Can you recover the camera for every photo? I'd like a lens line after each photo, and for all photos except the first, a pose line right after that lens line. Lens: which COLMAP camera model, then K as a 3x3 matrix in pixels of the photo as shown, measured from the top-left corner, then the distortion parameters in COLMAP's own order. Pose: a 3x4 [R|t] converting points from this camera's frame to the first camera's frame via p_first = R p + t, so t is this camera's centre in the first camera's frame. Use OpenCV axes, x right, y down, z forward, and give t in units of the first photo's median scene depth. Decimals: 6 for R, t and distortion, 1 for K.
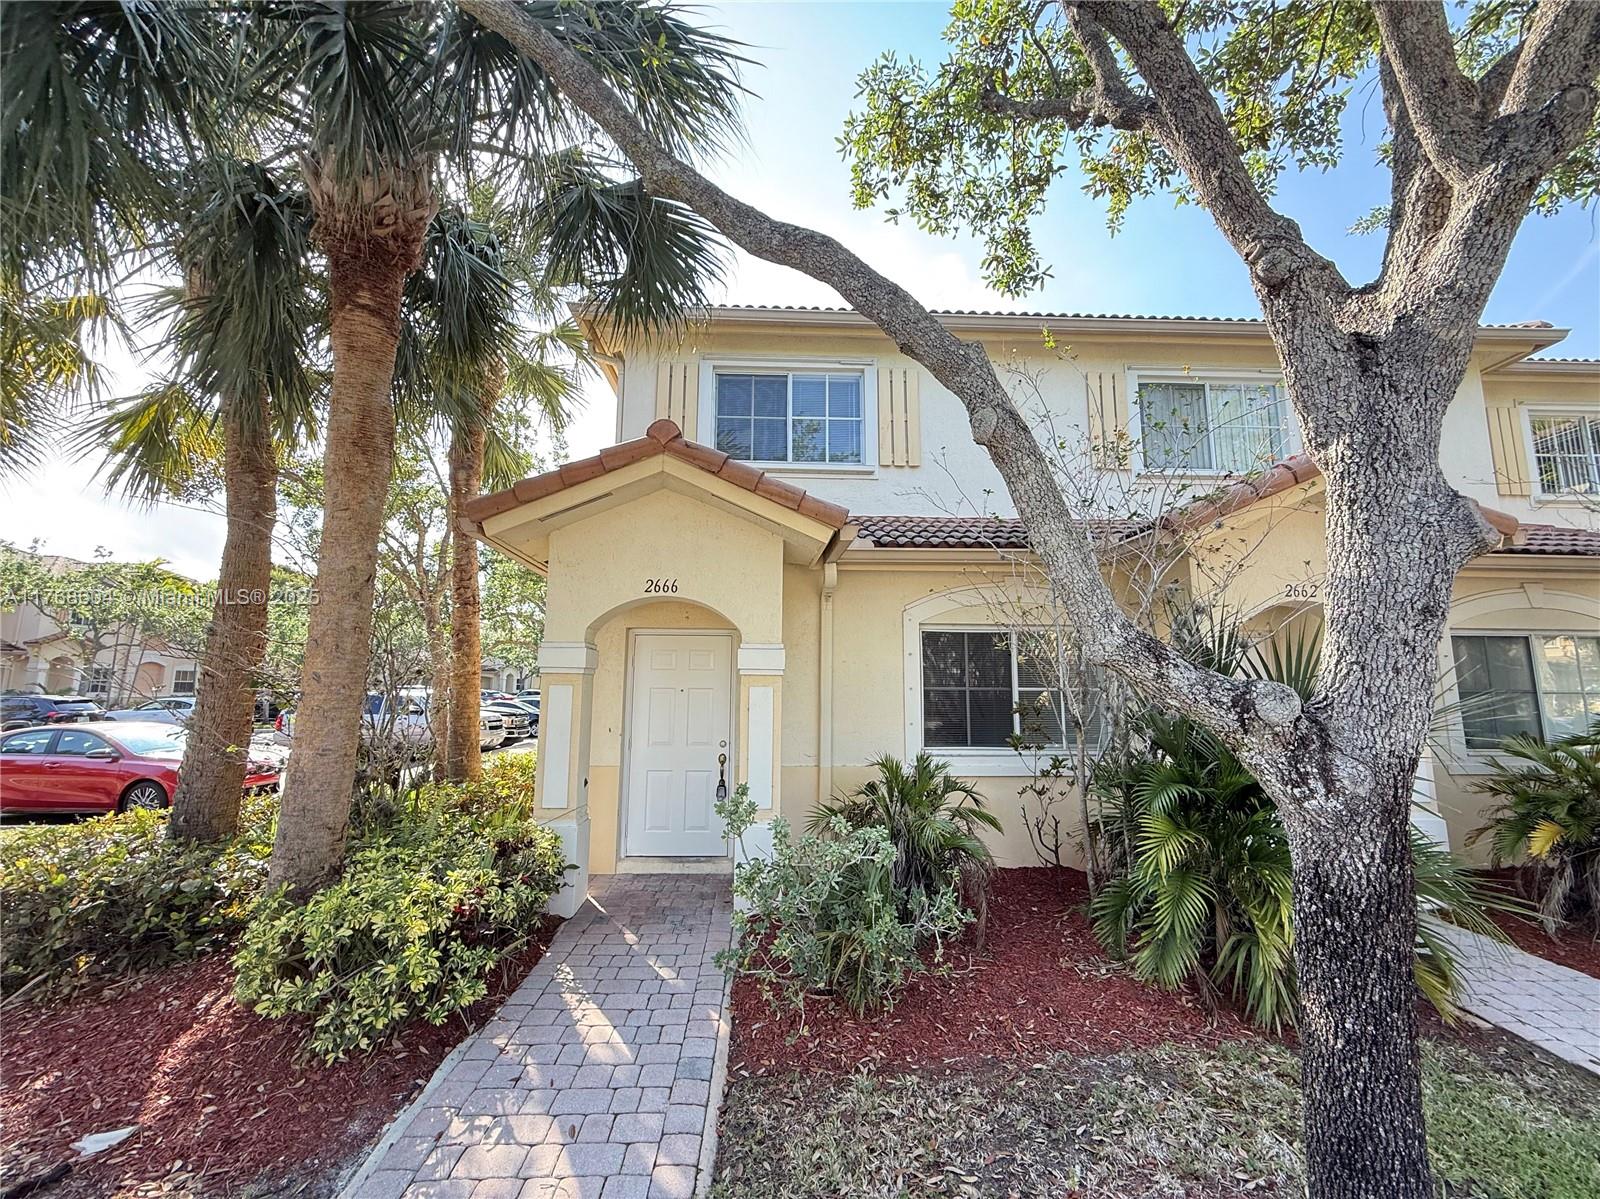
lens RADIAL K [[639.7, 0, 800.0], [0, 639.7, 599.5], [0, 0, 1]] dist [0.000835, -0.000033]
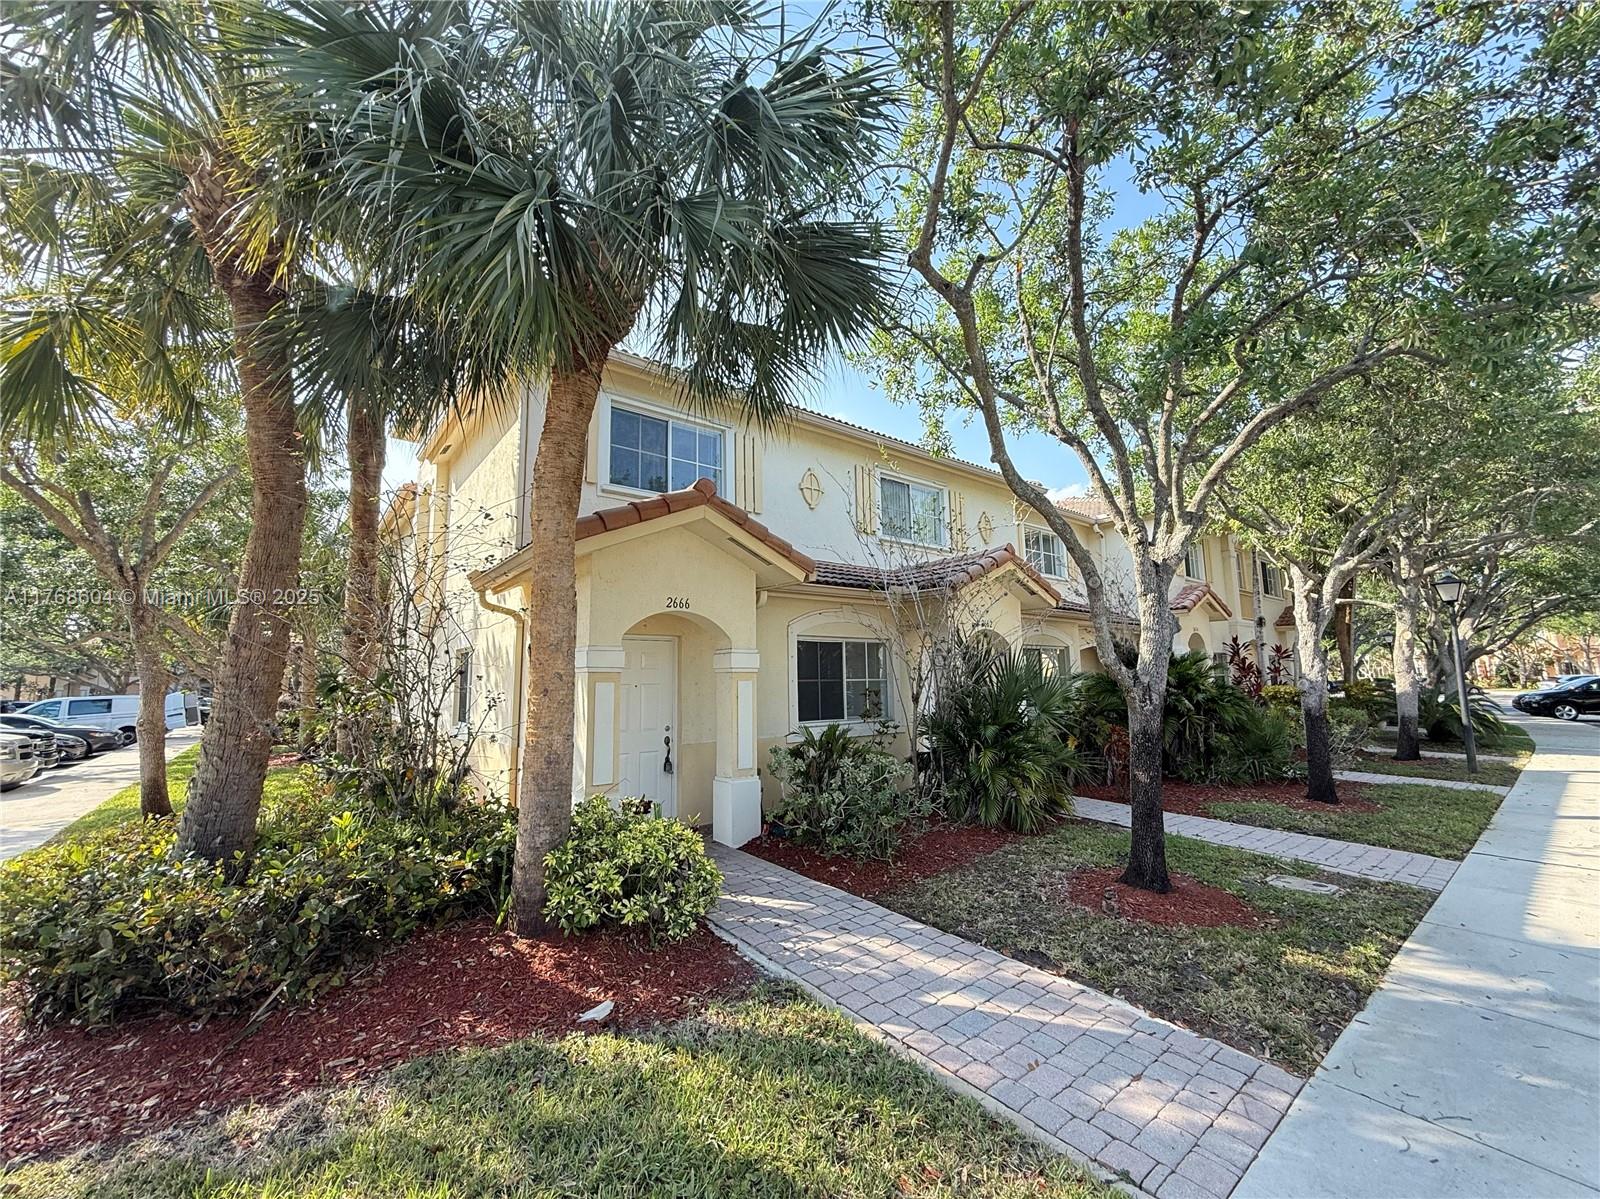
lens RADIAL K [[639.7, 0, 800.0], [0, 639.7, 599.5], [0, 0, 1]] dist [0.000835, -0.000033]
pose [[0.802951, 0.057410, 0.593273, -0.791570], [-0.059110, 0.998114, -0.016585, -0.021550], [-0.593106, -0.021752, 0.804830, -0.170444]]
